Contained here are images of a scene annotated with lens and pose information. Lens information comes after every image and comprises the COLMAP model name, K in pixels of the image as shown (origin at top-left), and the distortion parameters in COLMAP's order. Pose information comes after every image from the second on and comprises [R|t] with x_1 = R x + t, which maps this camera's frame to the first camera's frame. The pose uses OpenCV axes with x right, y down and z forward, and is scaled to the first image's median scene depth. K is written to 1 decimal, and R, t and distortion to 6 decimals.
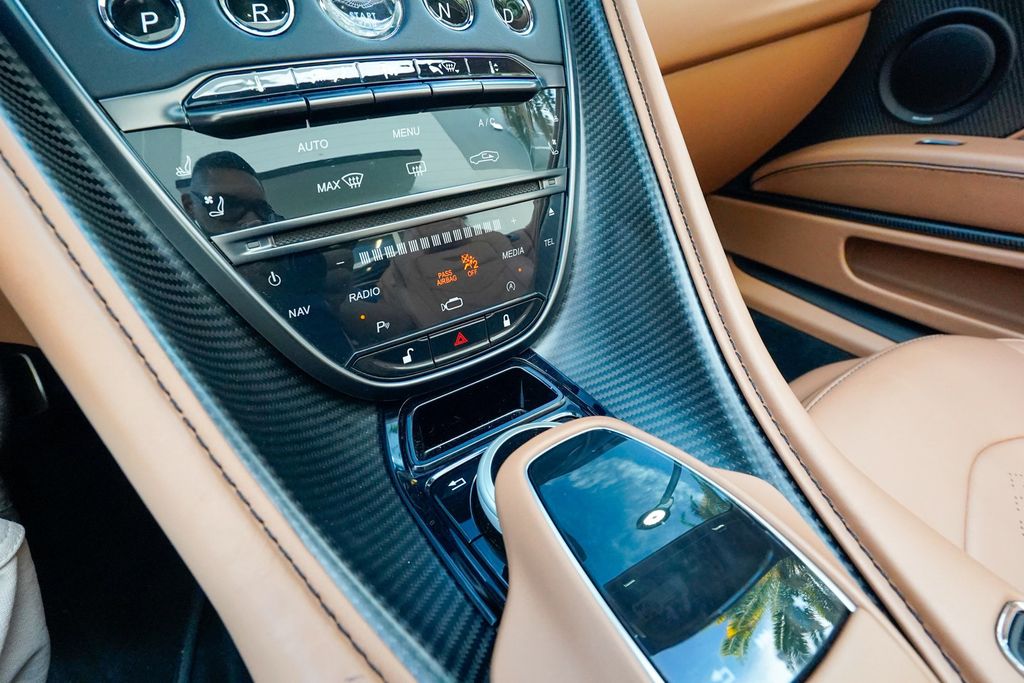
lens RADIAL K [[468.4, 0, 503.2], [0, 468.4, 345.1], [0, 0, 1]] dist [-0.016008, 0.008371]
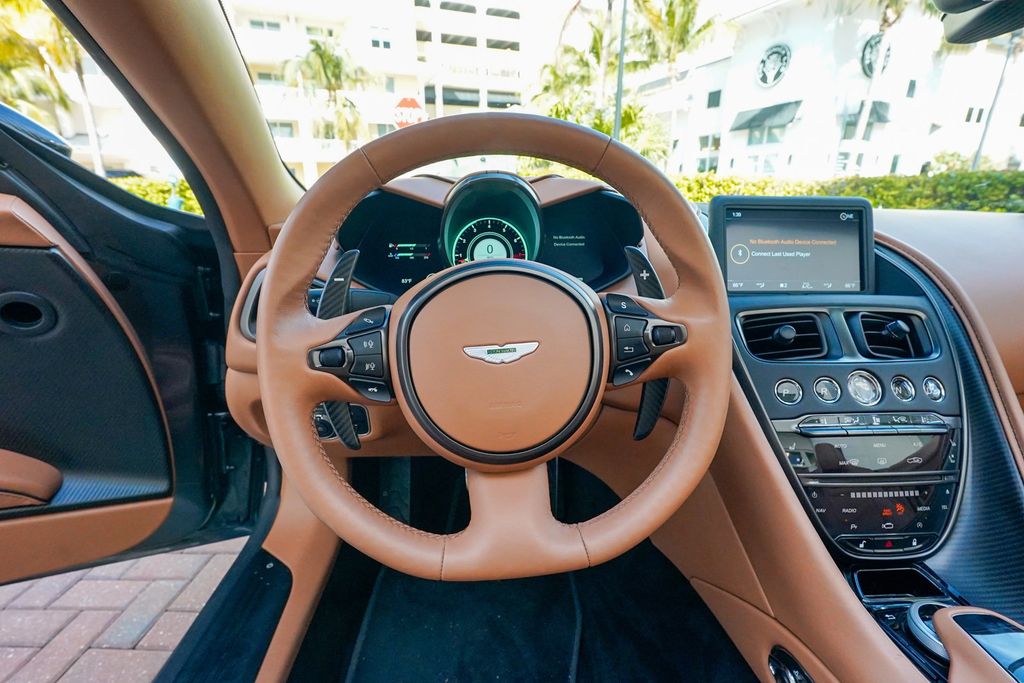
lens RADIAL K [[468.4, 0, 501.6], [0, 468.4, 345.0], [0, 0, 1]] dist [-0.016008, 0.008371]
pose [[0.868723, 0.167340, -0.466173, -0.804727], [-0.300932, 0.925882, -0.228434, 0.163008], [0.393395, 0.338733, 0.854693, -1.779232]]
